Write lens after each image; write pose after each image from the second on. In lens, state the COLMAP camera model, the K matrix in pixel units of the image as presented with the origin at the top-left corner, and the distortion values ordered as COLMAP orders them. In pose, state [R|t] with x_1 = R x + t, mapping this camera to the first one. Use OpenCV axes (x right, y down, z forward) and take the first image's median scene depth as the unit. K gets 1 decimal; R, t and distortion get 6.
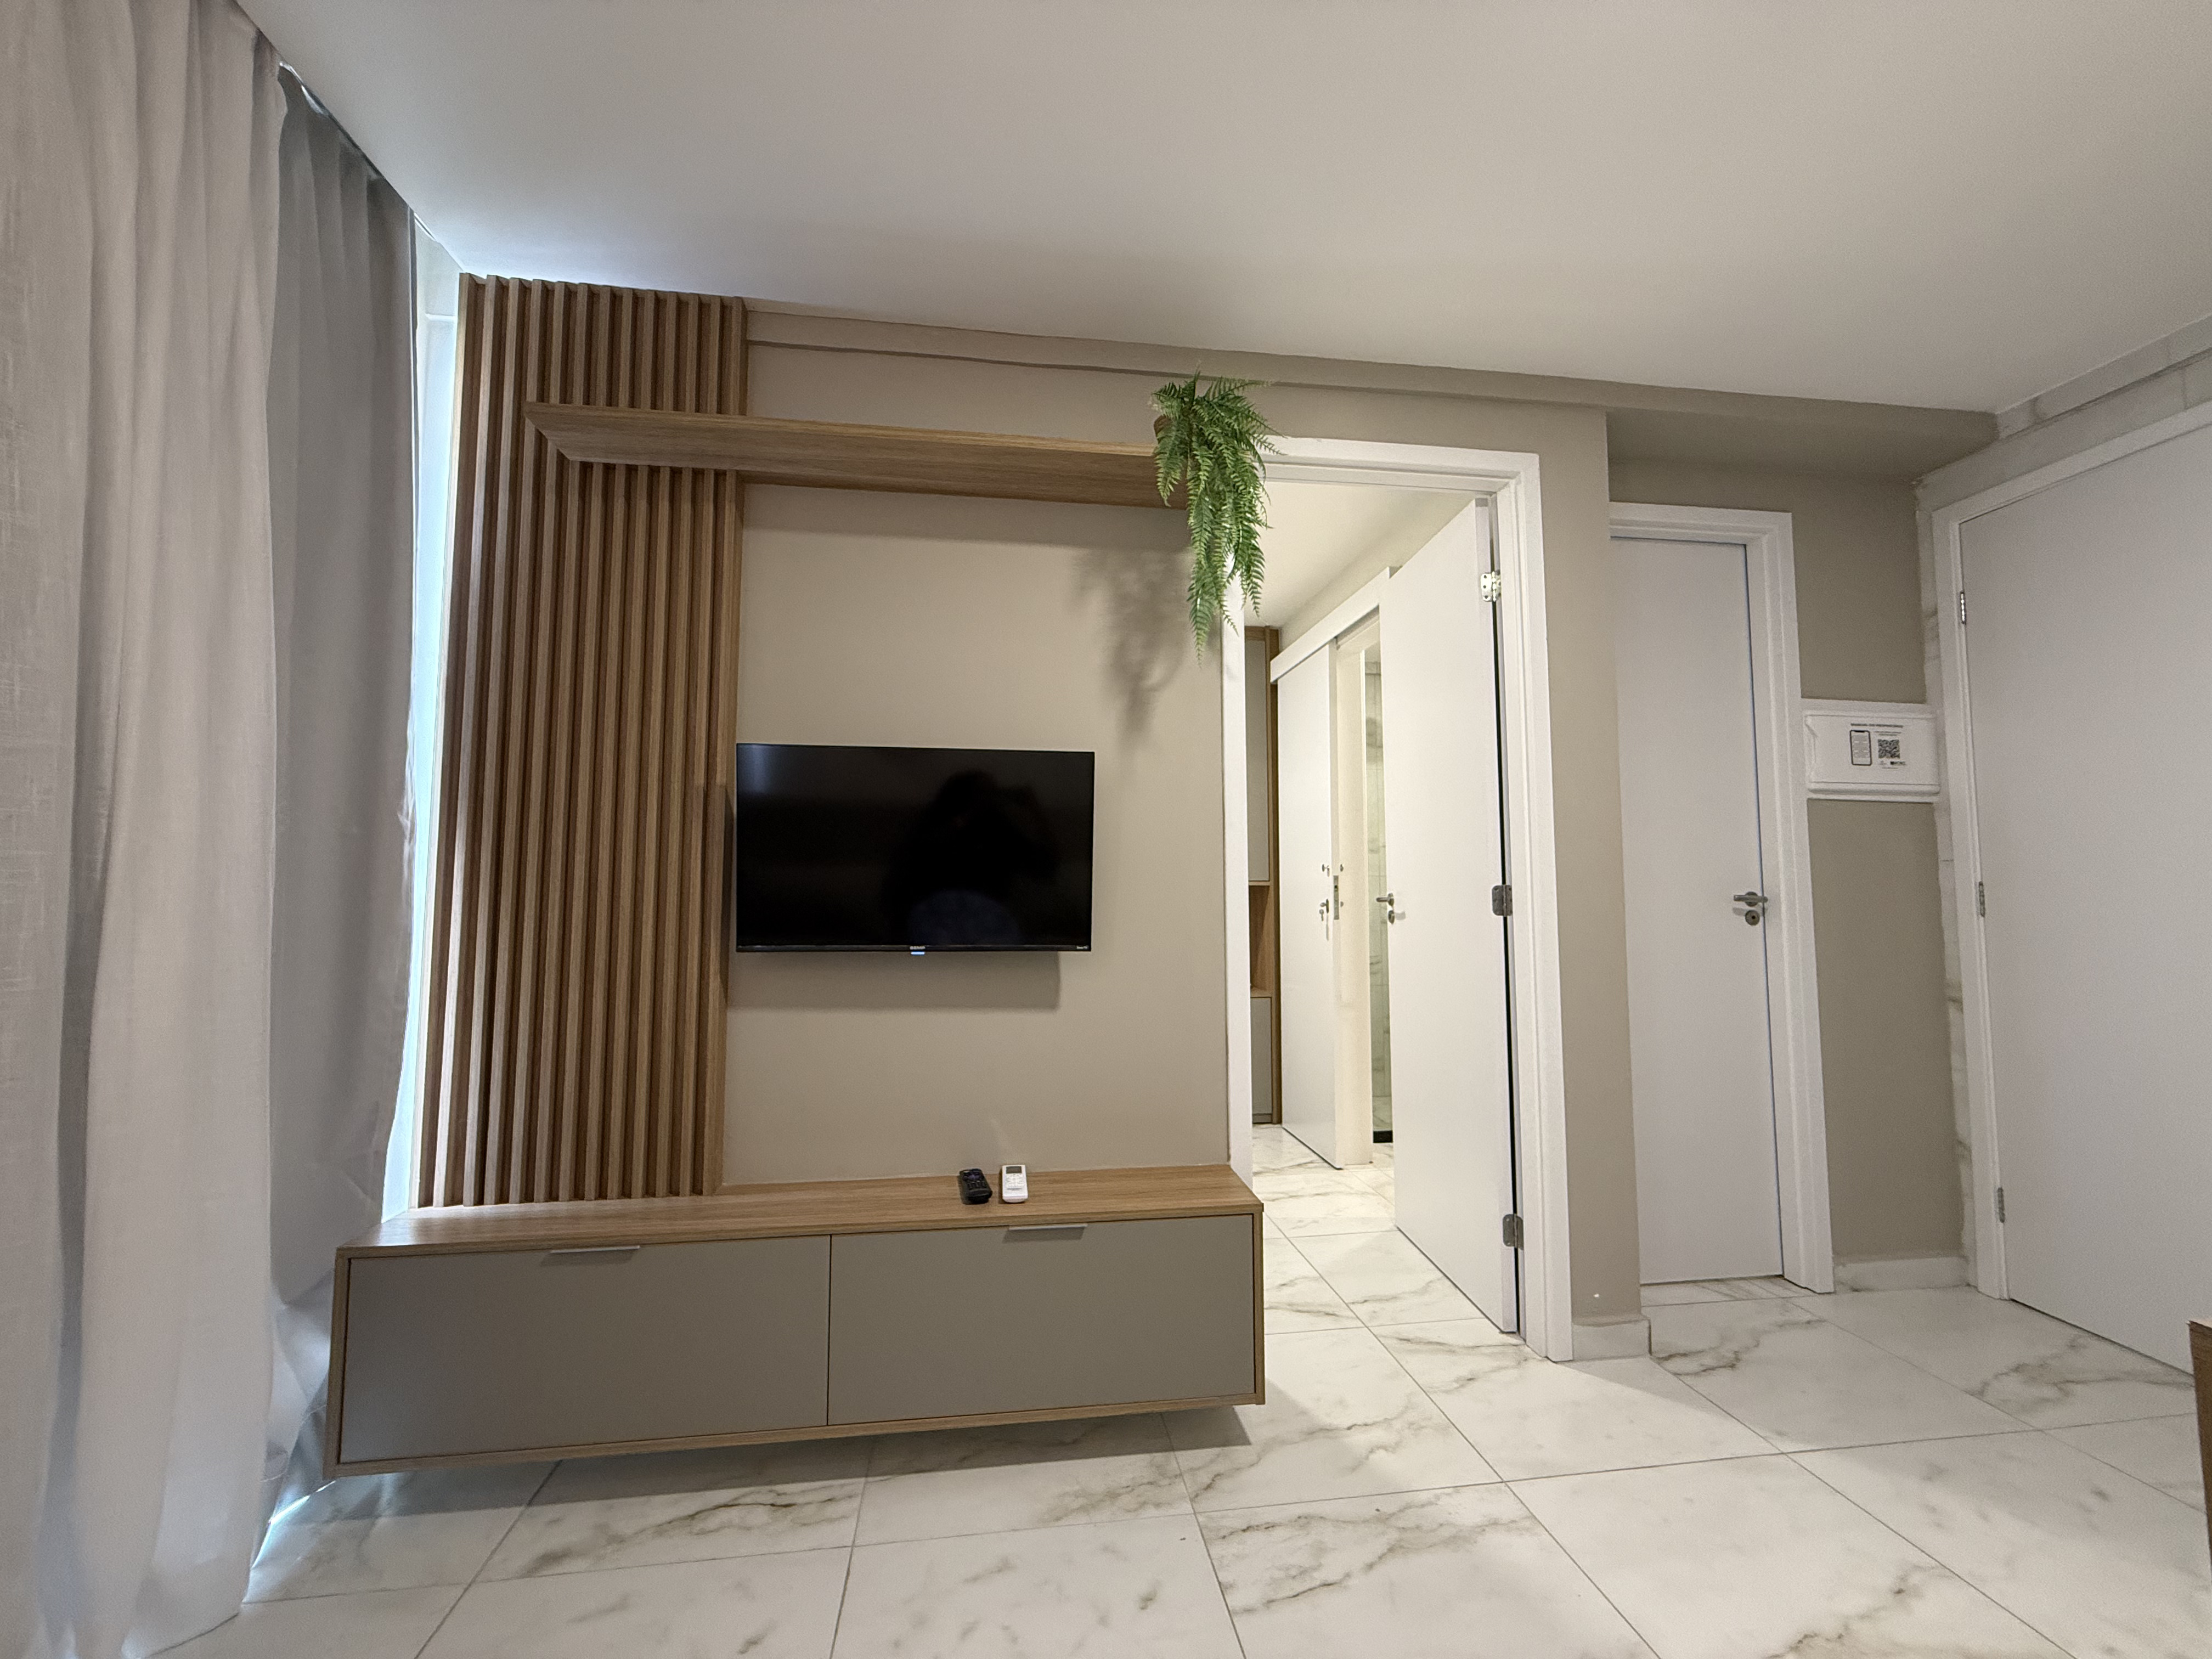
lens RADIAL K [[883.9, 0, 1103.0], [0, 883.9, 827.5], [0, 0, 1]] dist [0.000286, -0.000253]
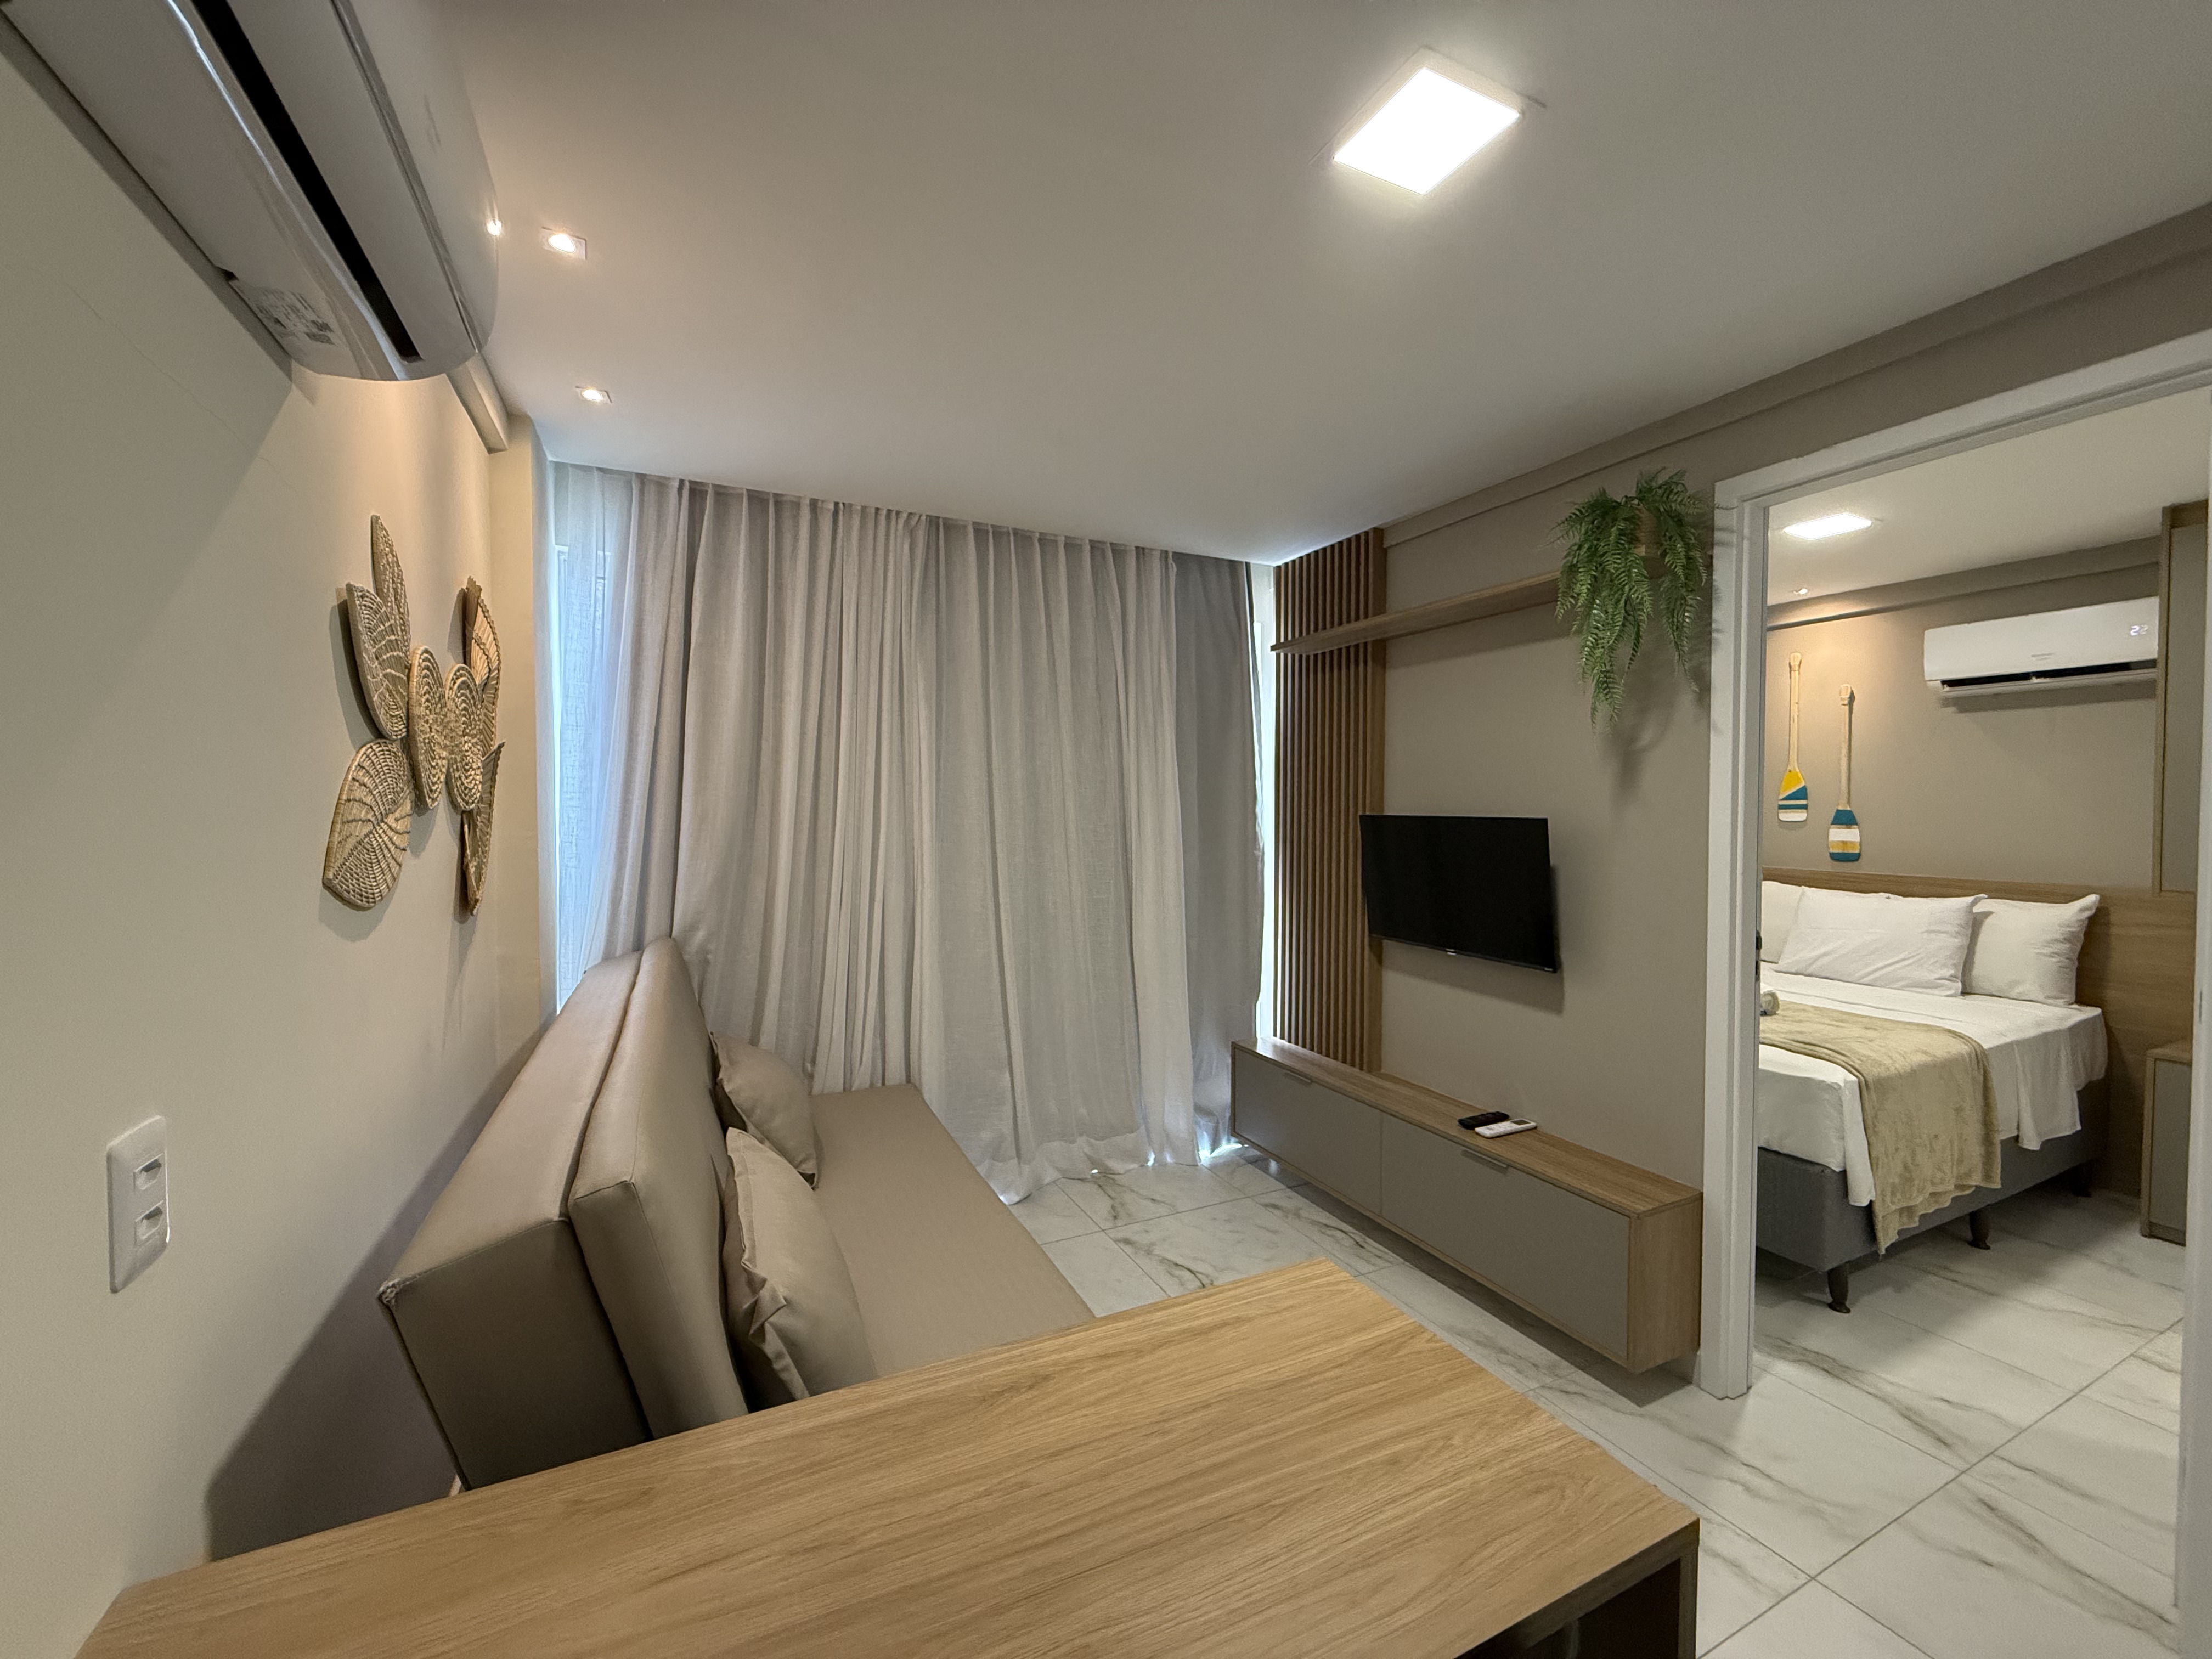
lens RADIAL K [[883.9, 0, 1103.0], [0, 883.9, 827.5], [0, 0, 1]] dist [0.000286, -0.000253]
pose [[0.311903, 0.021894, -0.949862, 1.027483], [0.066398, 0.996788, 0.044779, -0.176259], [0.947791, -0.077036, 0.309447, 0.006166]]
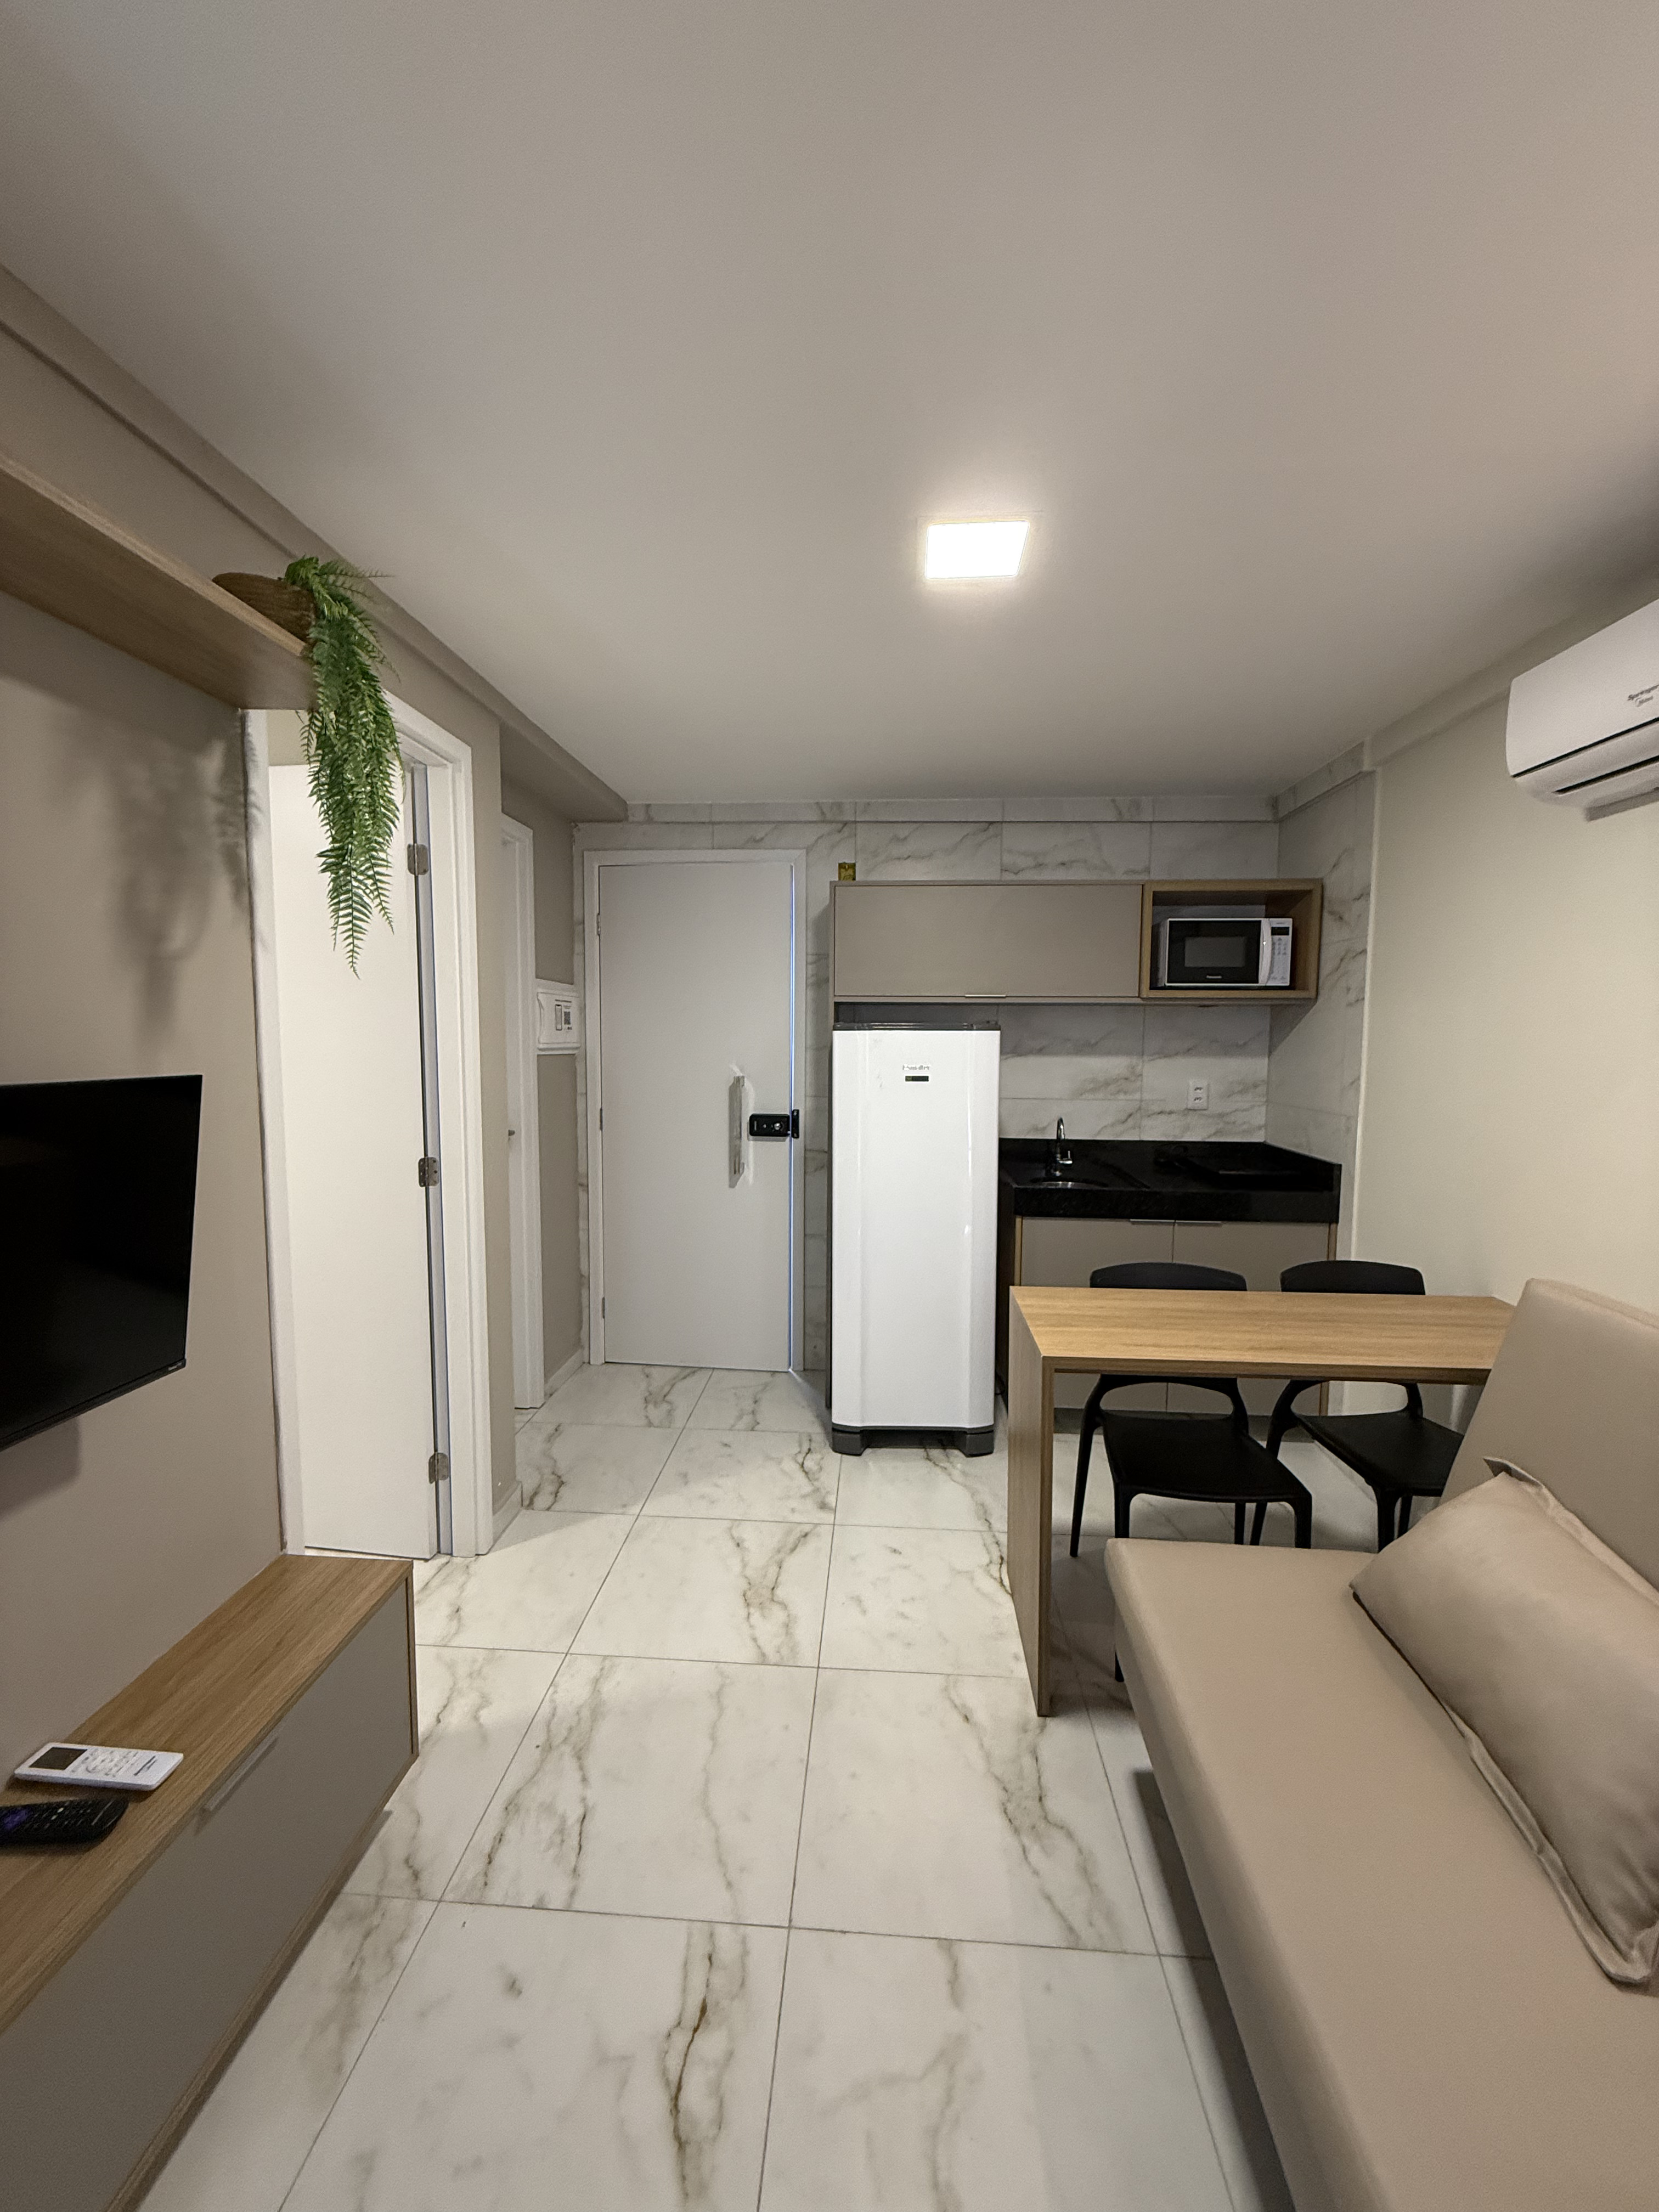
lens RADIAL K [[883.9, 0, 824.4], [0, 883.9, 1098.5], [0, 0, 1]] dist [0.000286, -0.000253]
pose [[0.204269, -0.074486, 0.976077, -0.581489], [-0.075606, 0.992922, 0.091594, -0.169119], [-0.975991, -0.092507, 0.197192, 0.425078]]
